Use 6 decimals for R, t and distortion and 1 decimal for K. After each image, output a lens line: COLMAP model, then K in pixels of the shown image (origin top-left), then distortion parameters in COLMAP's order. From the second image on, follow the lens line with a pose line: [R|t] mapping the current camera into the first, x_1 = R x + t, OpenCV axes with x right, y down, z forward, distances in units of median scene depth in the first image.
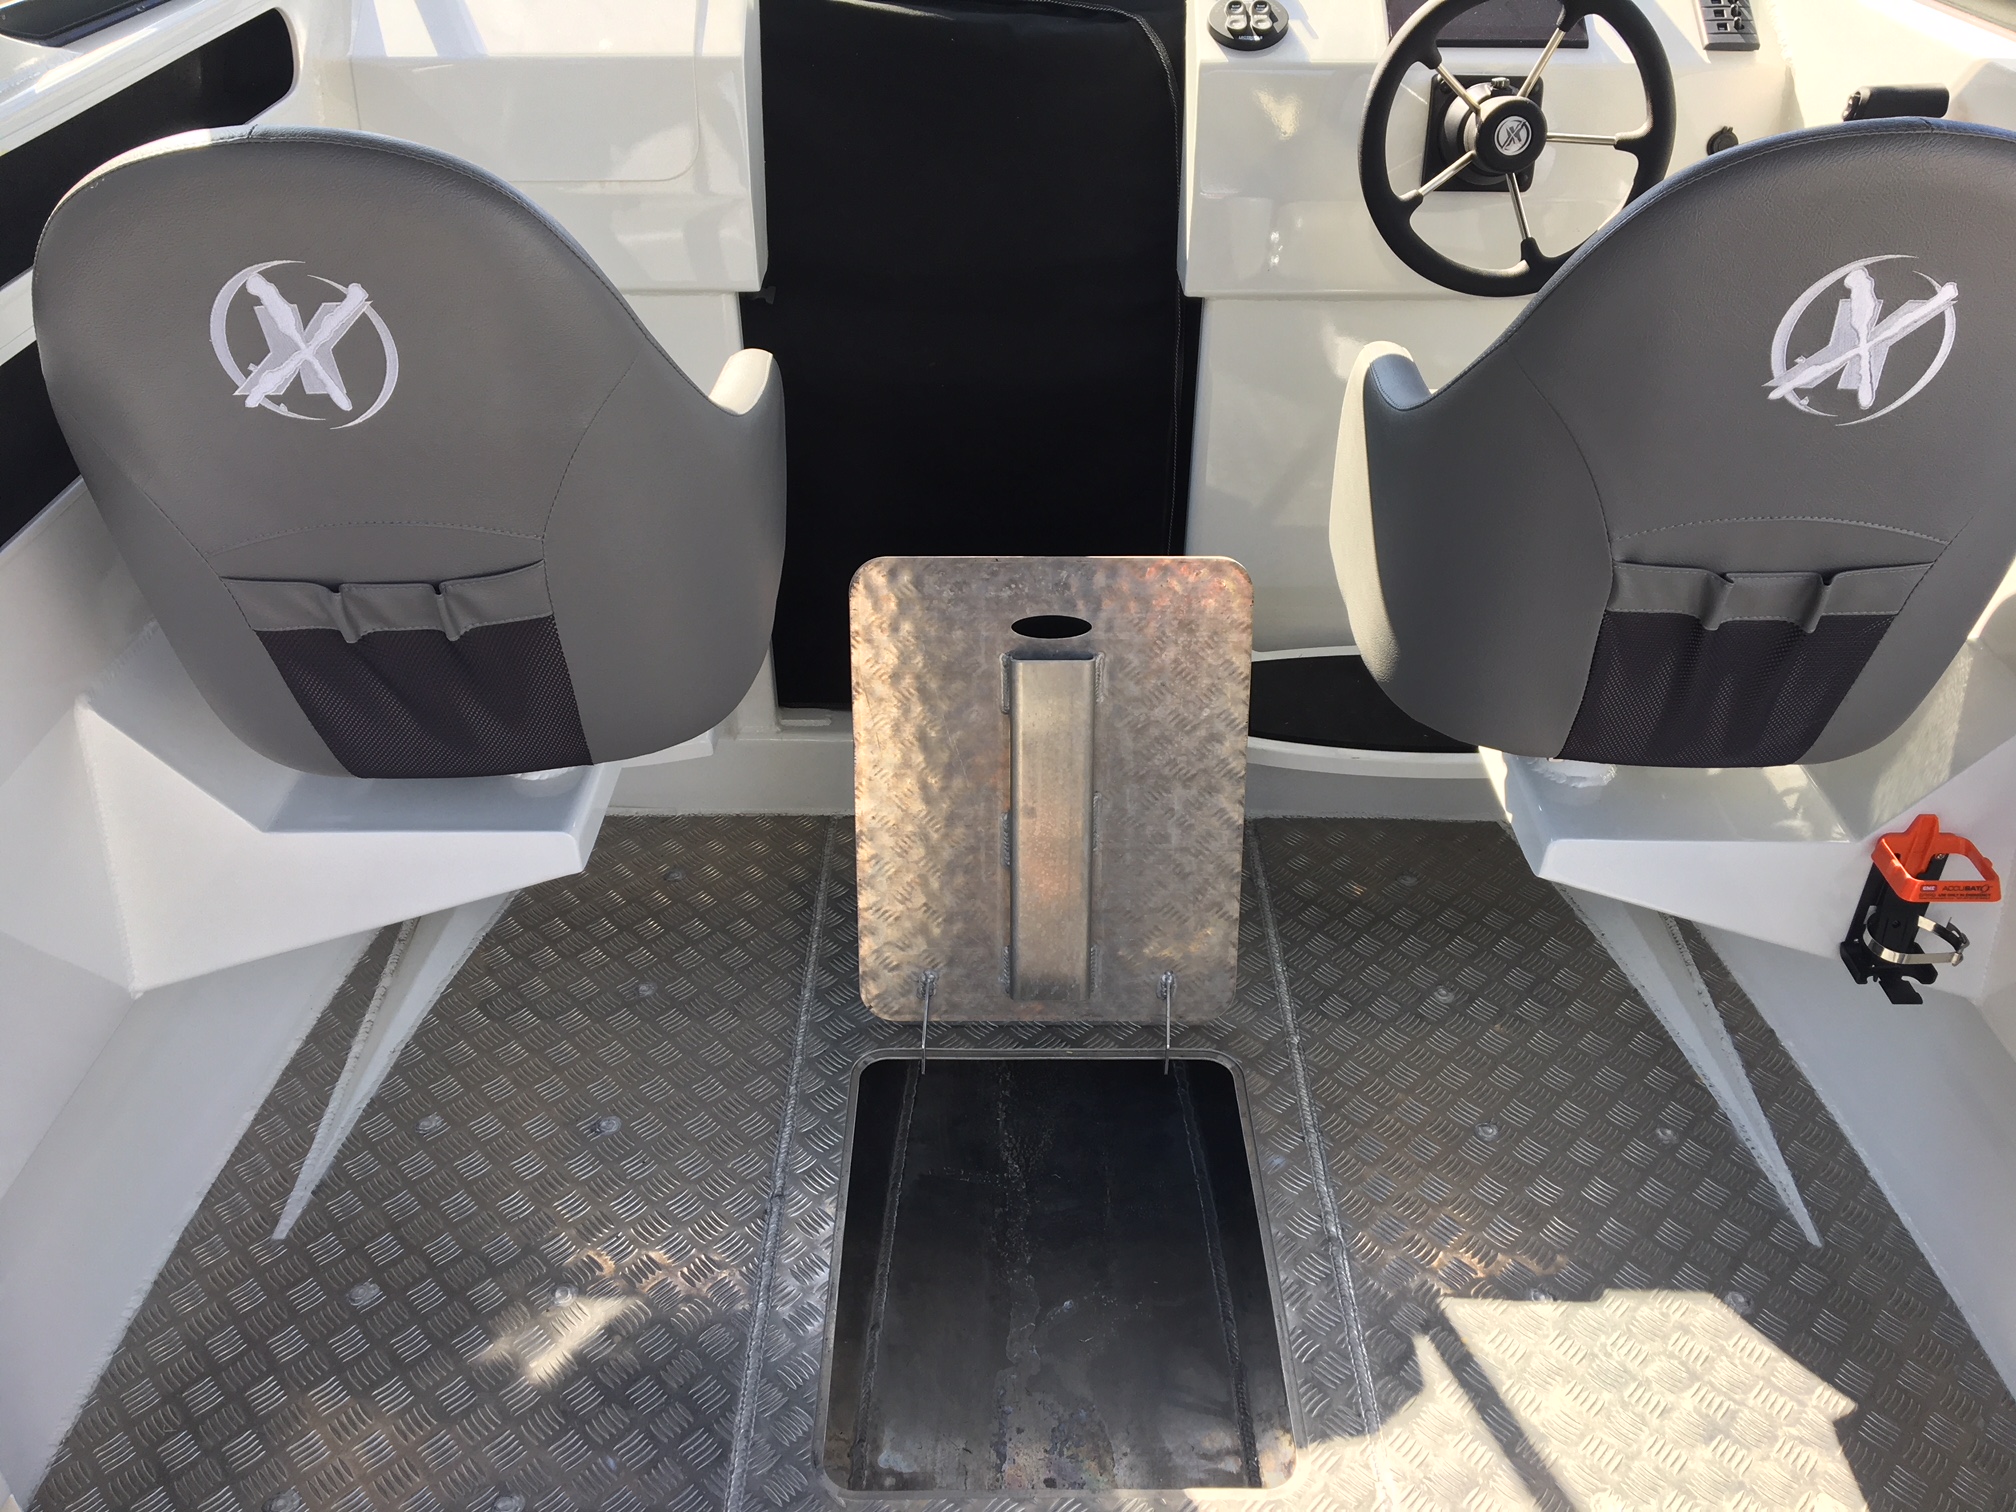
lens RADIAL K [[1691.2, 0, 990.1], [0, 1691.2, 780.7], [0, 0, 1]] dist [0.075867, -0.122606]
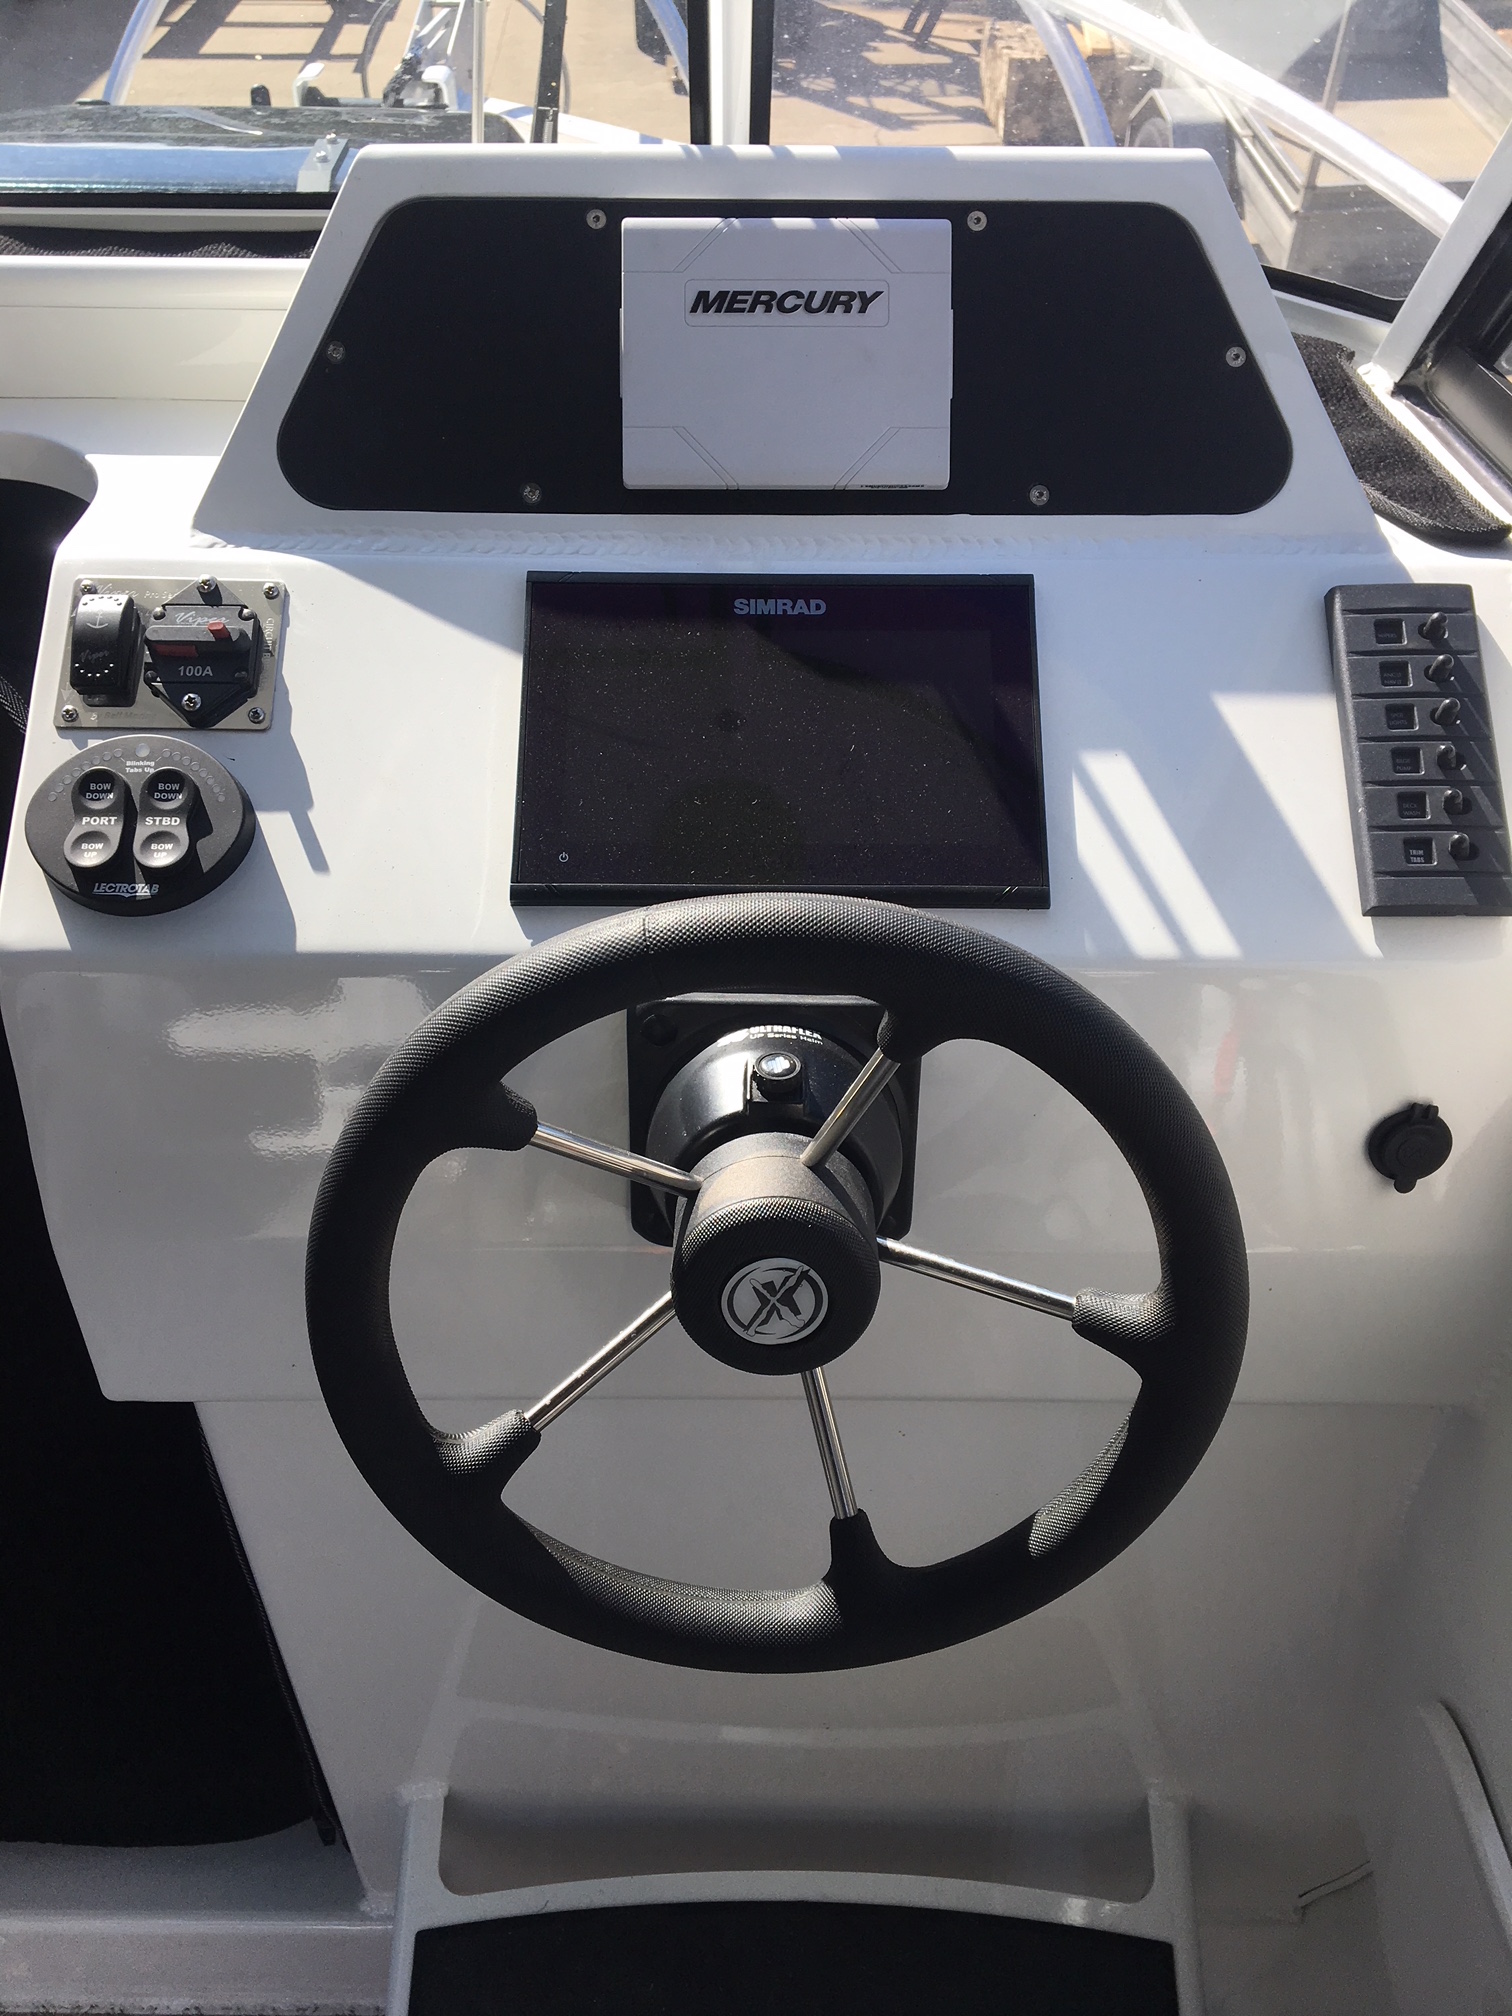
lens RADIAL K [[1691.2, 0, 750.8], [0, 1691.2, 1016.2], [0, 0, 1]] dist [0.075867, -0.122606]
pose [[0.999980, -0.003274, 0.005418, 0.345841], [0.002702, 0.994742, 0.102374, -0.541913], [-0.005725, -0.102357, 0.994731, 0.773480]]
